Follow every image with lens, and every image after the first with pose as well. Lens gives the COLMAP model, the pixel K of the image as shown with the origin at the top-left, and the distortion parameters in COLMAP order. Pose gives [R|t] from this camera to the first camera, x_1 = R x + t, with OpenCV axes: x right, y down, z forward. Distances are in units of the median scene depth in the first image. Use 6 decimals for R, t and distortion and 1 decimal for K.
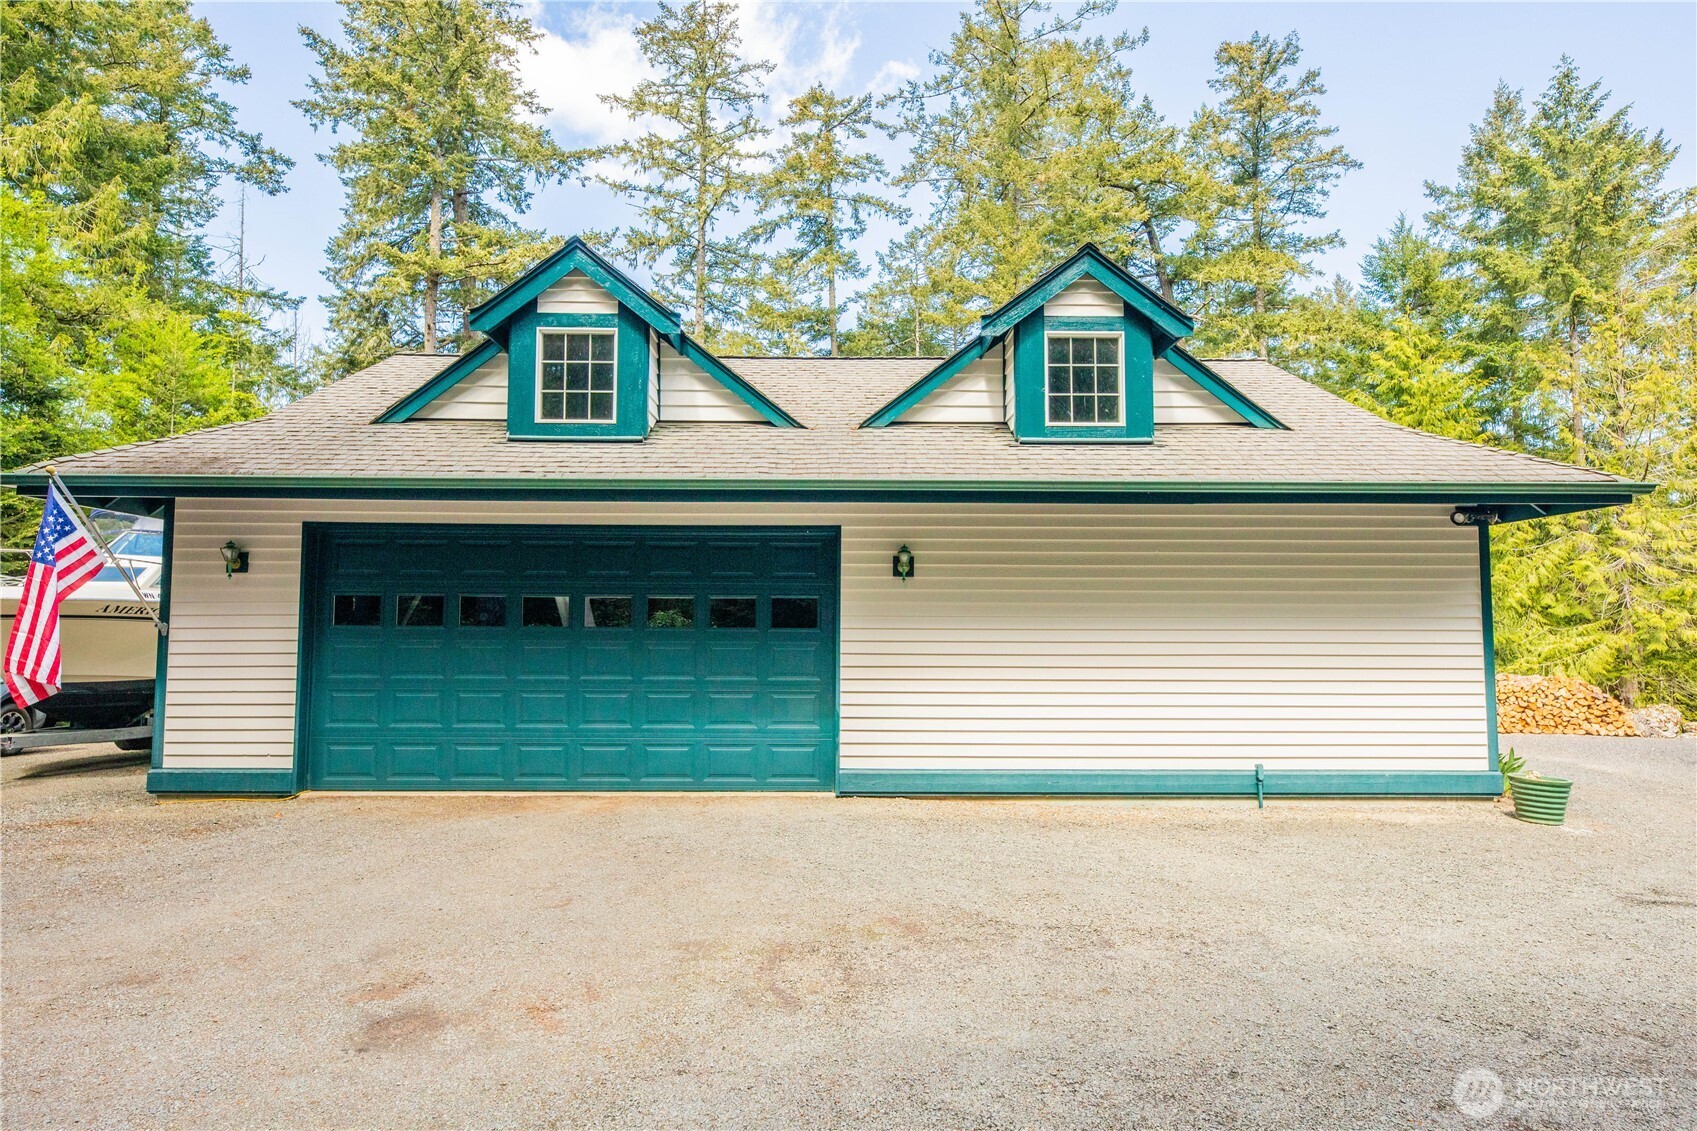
lens RADIAL K [[985.0, 0, 848.5], [0, 985.0, 565.5], [0, 0, 1]] dist [0.009257, -0.000192]
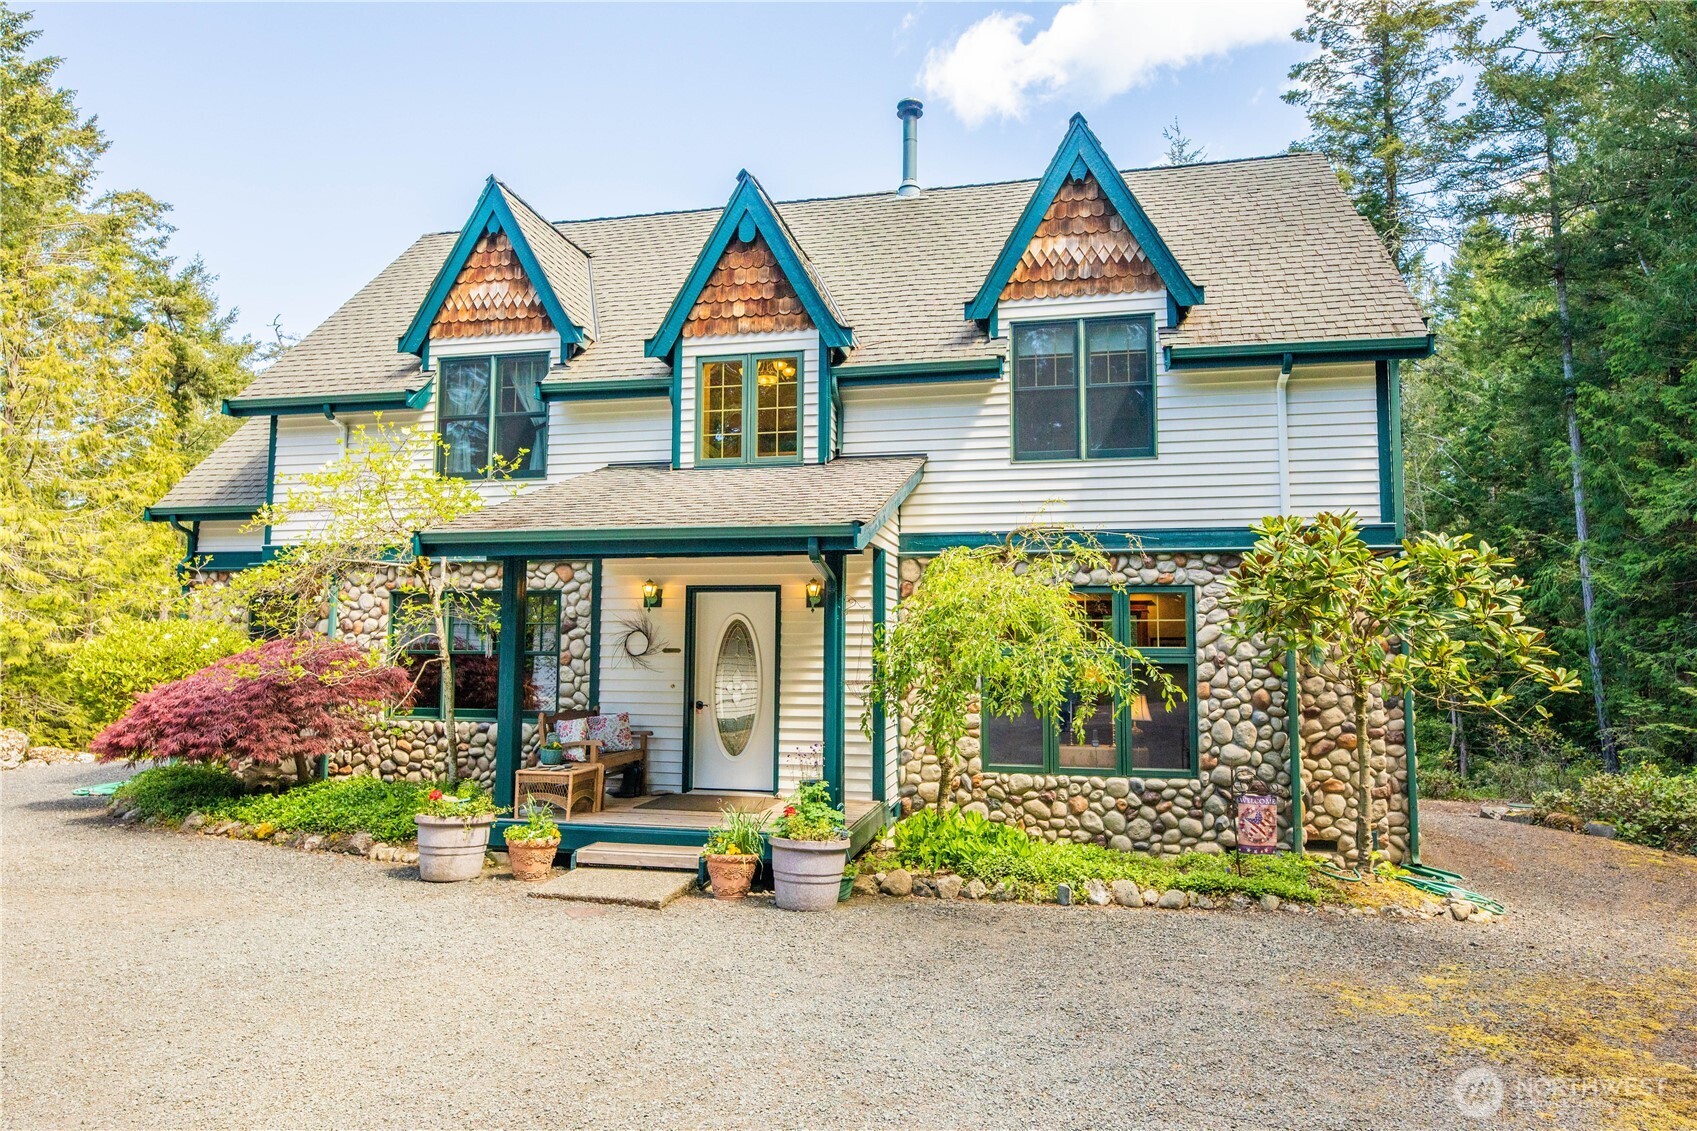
lens RADIAL K [[1009.1, 0, 841.3], [0, 1009.1, 566.7], [0, 0, 1]] dist [0.008257, -0.000143]
pose [[0.223678, 0.078479, 0.971498, 0.267101], [-0.070159, 0.995464, -0.064262, 0.013868], [-0.972135, -0.053786, 0.228169, 0.239054]]
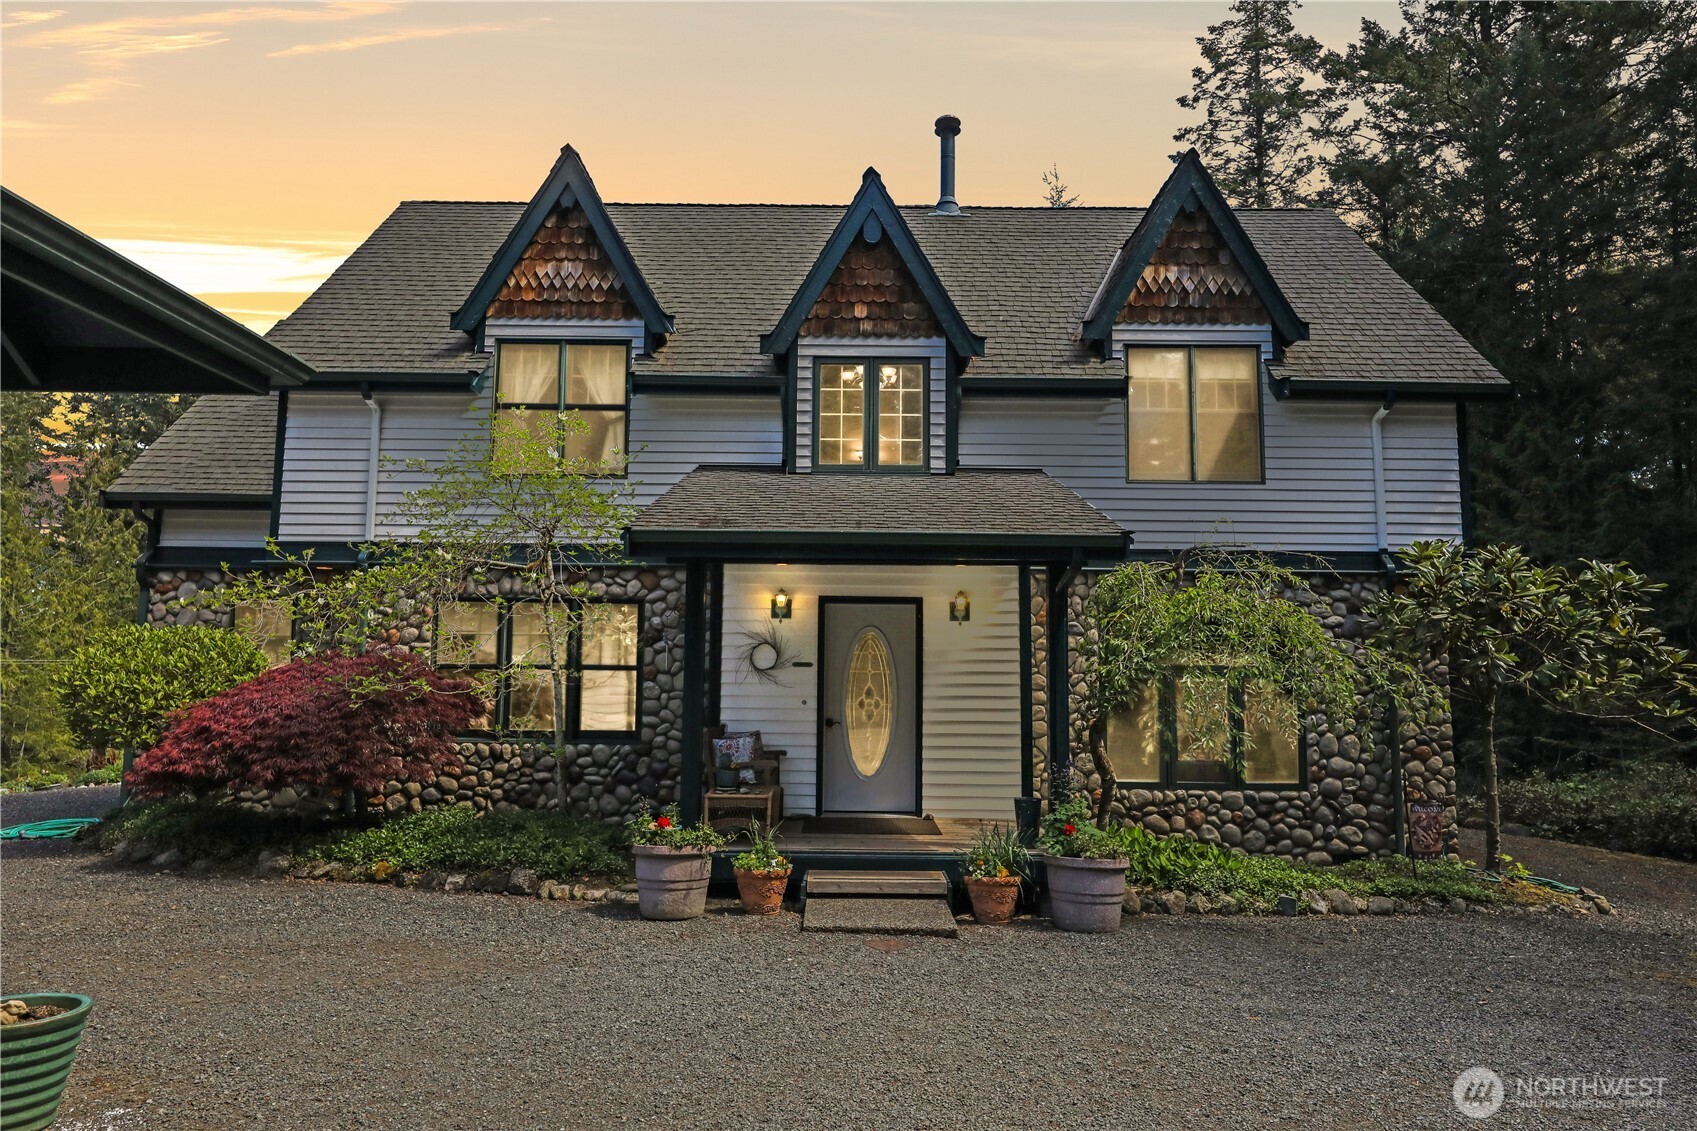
lens RADIAL K [[1016.3, 0, 845.7], [0, 1016.3, 563.8], [0, 0, 1]] dist [0.006953, 0.001123]
pose [[0.015381, 0.104236, 0.994434, 0.253093], [-0.077179, 0.991708, -0.102756, 0.047585], [-0.996899, -0.075169, 0.023298, 0.596869]]
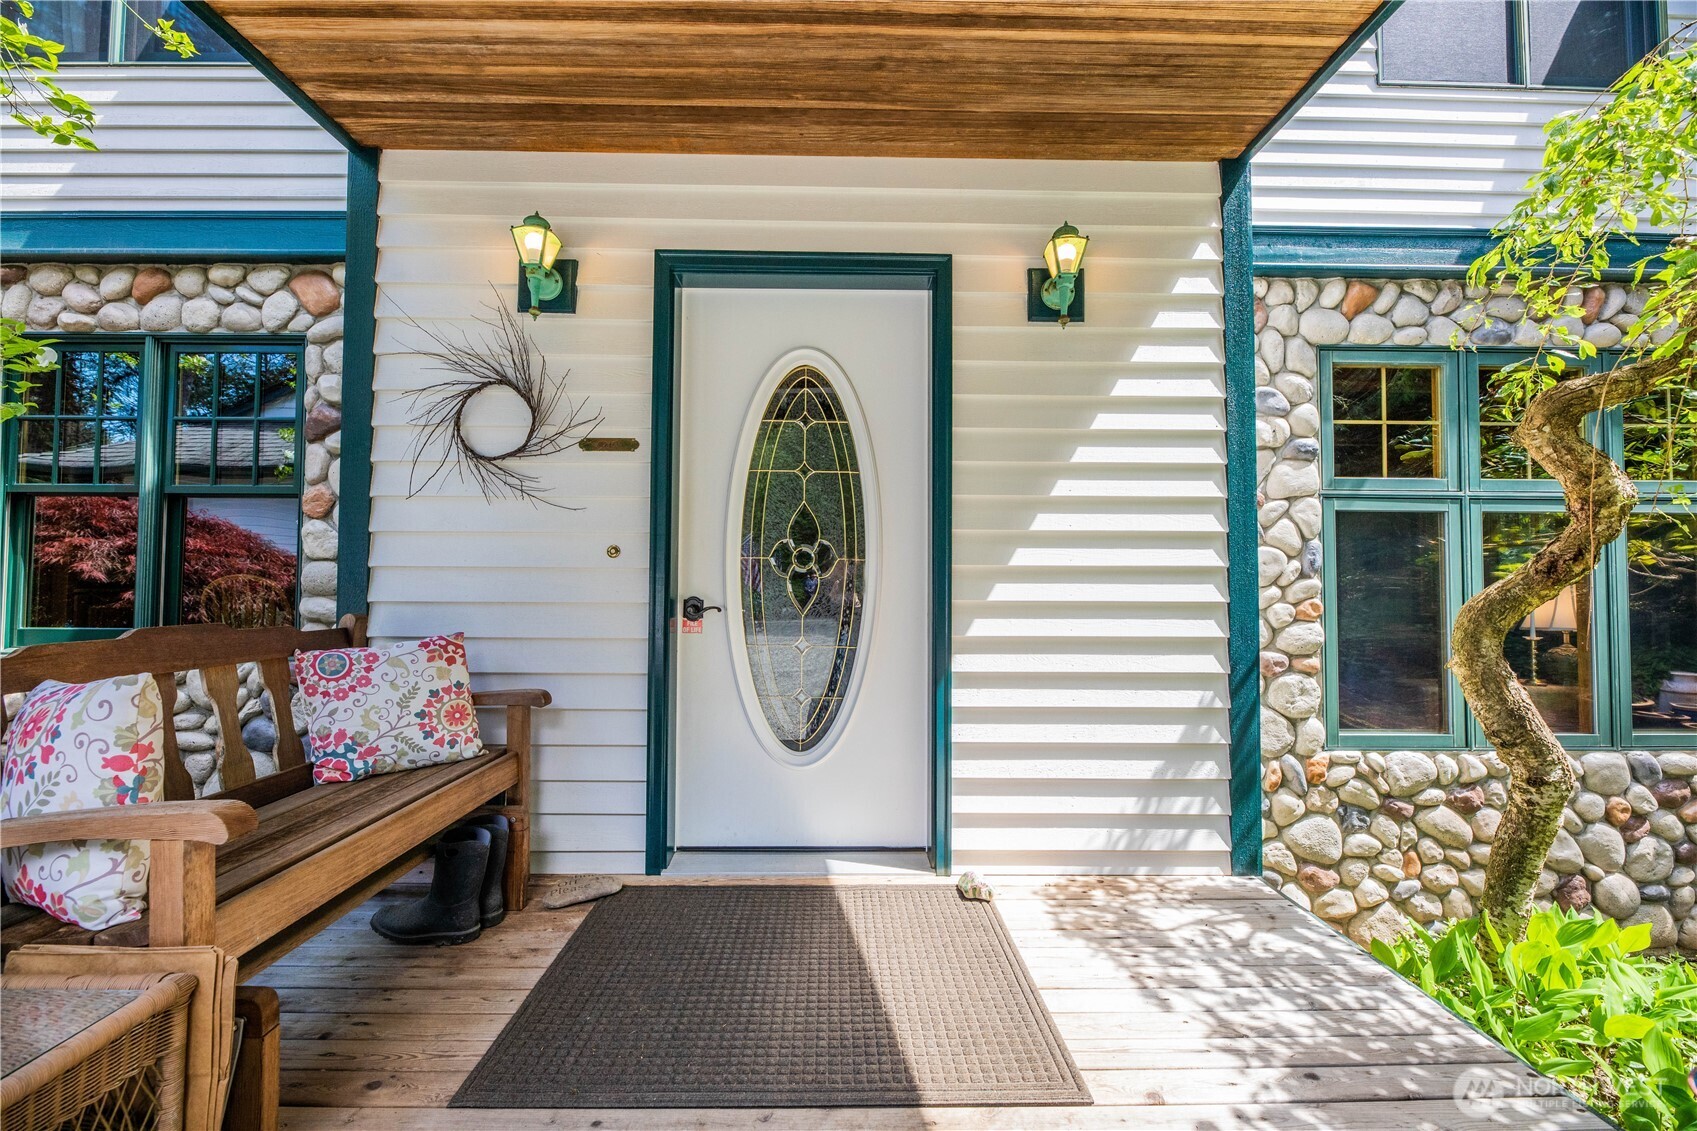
lens RADIAL K [[684.1, 0, 846.7], [0, 684.1, 563.9], [0, 0, 1]] dist [0.000735, -0.002923]
pose [[-0.006038, 0.026250, 0.999637, 1.040241], [-0.073449, 0.996944, -0.026623, 0.088651], [-0.997281, -0.073583, -0.004092, 0.570812]]
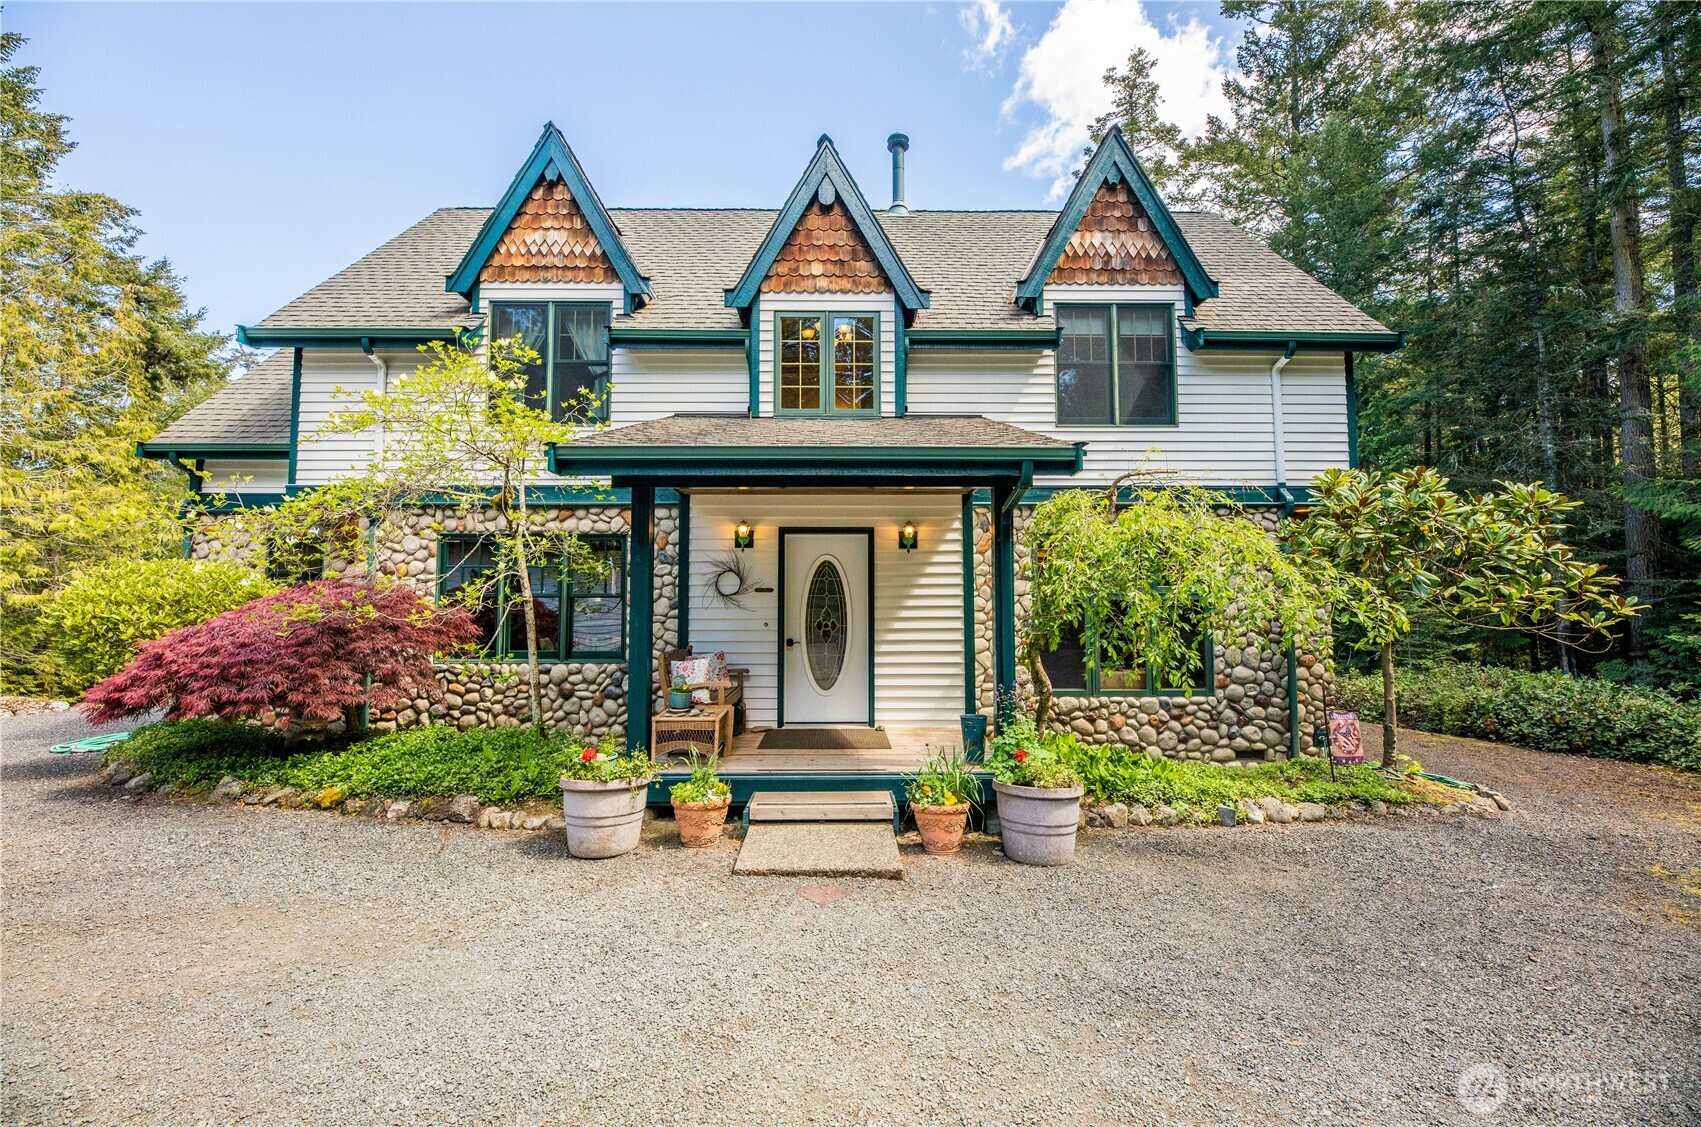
lens RADIAL K [[685.7, 0, 848.7], [0, 685.7, 561.9], [0, 0, 1]] dist [0.000735, -0.002923]
pose [[-0.000398, 0.057153, 0.998365, 0.528315], [-0.065939, 0.996191, -0.057055, 0.052468], [-0.997824, -0.065854, 0.003372, 0.563437]]
